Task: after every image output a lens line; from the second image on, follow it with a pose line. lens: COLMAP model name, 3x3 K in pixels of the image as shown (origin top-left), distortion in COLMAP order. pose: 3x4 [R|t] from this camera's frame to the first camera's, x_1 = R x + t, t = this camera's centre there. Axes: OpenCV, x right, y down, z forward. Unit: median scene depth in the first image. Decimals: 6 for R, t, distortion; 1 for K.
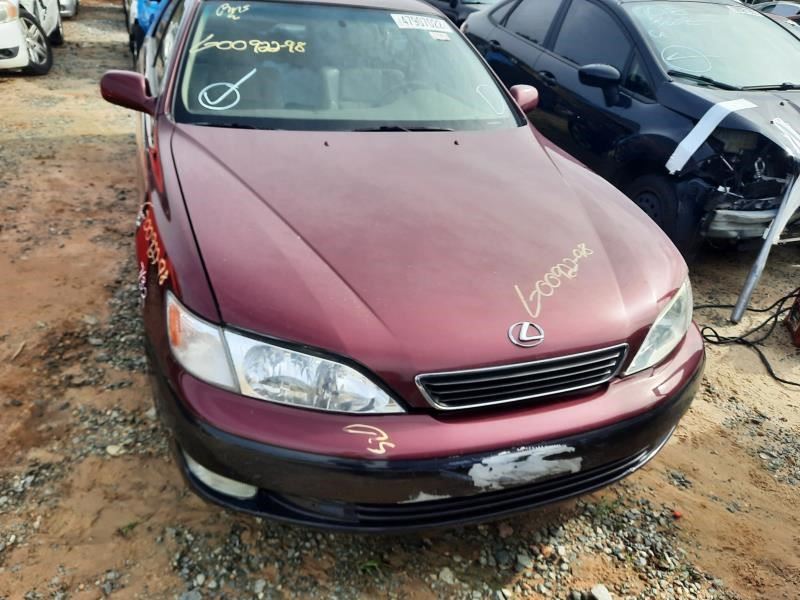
lens RADIAL K [[606.5, 0, 404.0], [0, 606.5, 297.4], [0, 0, 1]] dist [0.016468, -0.003122]
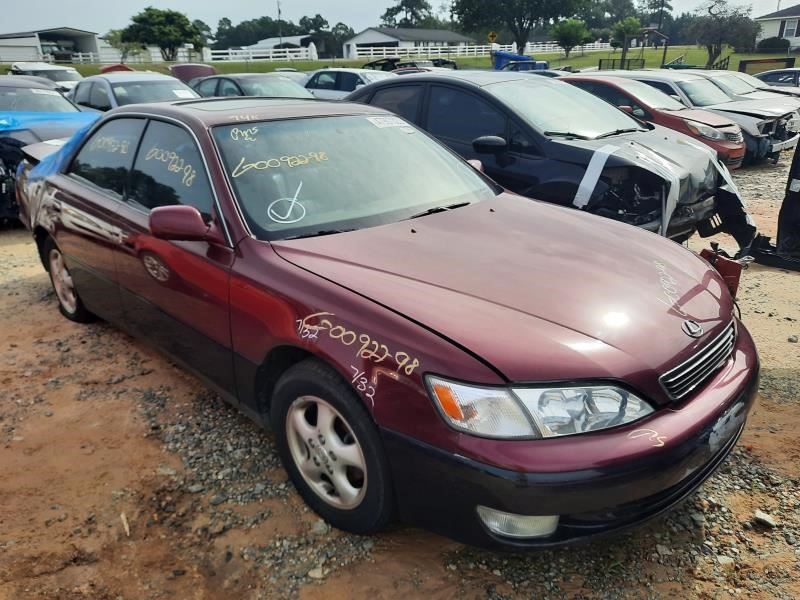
lens RADIAL K [[606.5, 0, 404.0], [0, 606.5, 297.4], [0, 0, 1]] dist [0.016468, -0.003122]
pose [[0.901033, -0.236465, 0.363627, -0.562433], [0.280467, 0.957117, -0.072563, -0.056657], [-0.330875, 0.167367, 0.928714, -0.016309]]
